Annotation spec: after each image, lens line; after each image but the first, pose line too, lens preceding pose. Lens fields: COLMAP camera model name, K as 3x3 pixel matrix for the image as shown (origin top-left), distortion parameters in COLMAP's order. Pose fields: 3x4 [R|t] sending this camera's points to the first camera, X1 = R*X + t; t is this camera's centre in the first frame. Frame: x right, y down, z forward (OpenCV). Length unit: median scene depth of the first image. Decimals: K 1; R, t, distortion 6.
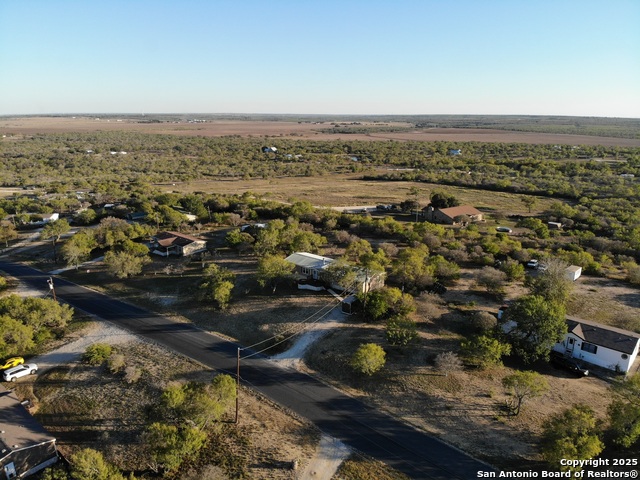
lens RADIAL K [[460.6, 0, 320.0], [0, 460.6, 240.0], [0, 0, 1]] dist [0.057742, -0.153700]
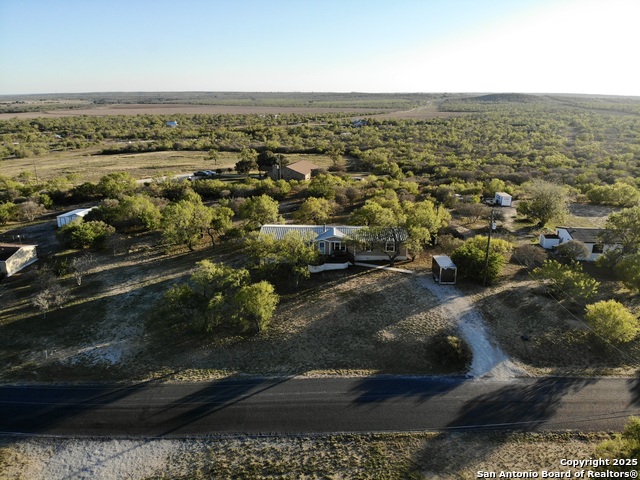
lens RADIAL K [[460.6, 0, 320.0], [0, 460.6, 240.0], [0, 0, 1]] dist [0.057742, -0.153700]
pose [[0.793084, -0.183043, 0.580959, -0.298867], [0.156261, 0.983000, 0.096398, -0.003559], [-0.588728, 0.014330, 0.808204, 0.321448]]
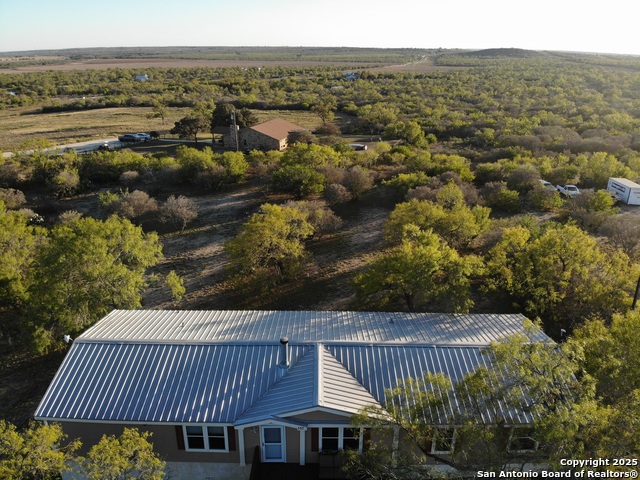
lens RADIAL K [[460.6, 0, 320.0], [0, 460.6, 240.0], [0, 0, 1]] dist [0.057742, -0.153700]
pose [[0.779891, -0.235554, 0.579900, -0.060982], [0.157692, 0.970542, 0.182156, -0.026776], [-0.605725, -0.050616, 0.794063, 0.613059]]
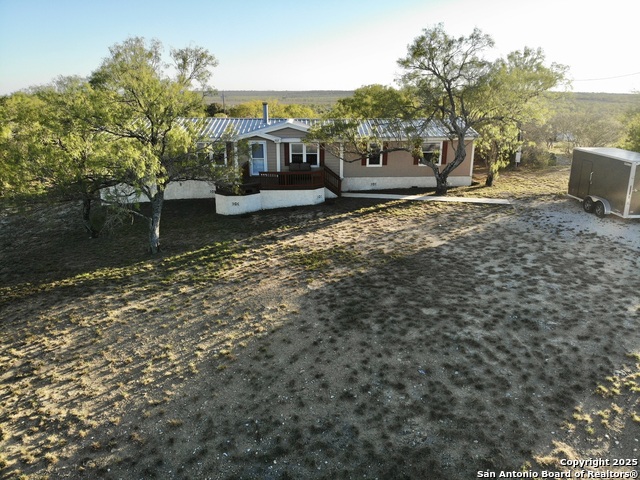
lens RADIAL K [[460.6, 0, 320.0], [0, 460.6, 240.0], [0, 0, 1]] dist [0.057742, -0.153700]
pose [[0.760075, -0.197178, 0.619198, -0.116678], [0.170240, 0.979994, 0.103098, 0.071874], [-0.627140, 0.027050, 0.778437, 0.556033]]
